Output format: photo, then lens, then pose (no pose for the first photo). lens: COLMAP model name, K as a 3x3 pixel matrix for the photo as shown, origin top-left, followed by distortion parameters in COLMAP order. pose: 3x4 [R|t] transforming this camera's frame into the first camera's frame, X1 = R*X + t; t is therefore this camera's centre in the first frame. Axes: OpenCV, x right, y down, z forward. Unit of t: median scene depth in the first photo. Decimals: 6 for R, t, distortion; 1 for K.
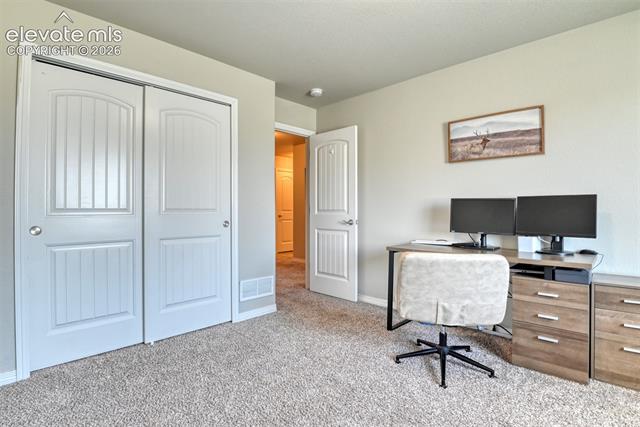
lens RADIAL K [[315.1, 0, 325.2], [0, 315.1, 203.9], [0, 0, 1]] dist [-0.026715, -0.001709]
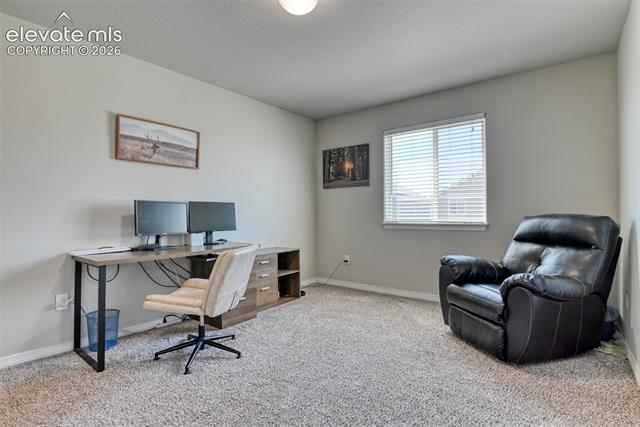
lens RADIAL K [[315.1, 0, 321.4], [0, 315.1, 212.1], [0, 0, 1]] dist [-0.026715, -0.001709]
pose [[-0.103158, 0.001981, 0.994663, -0.592509], [-0.018998, 0.999812, -0.003962, 0.012506], [-0.994484, -0.019306, -0.103101, 0.555590]]
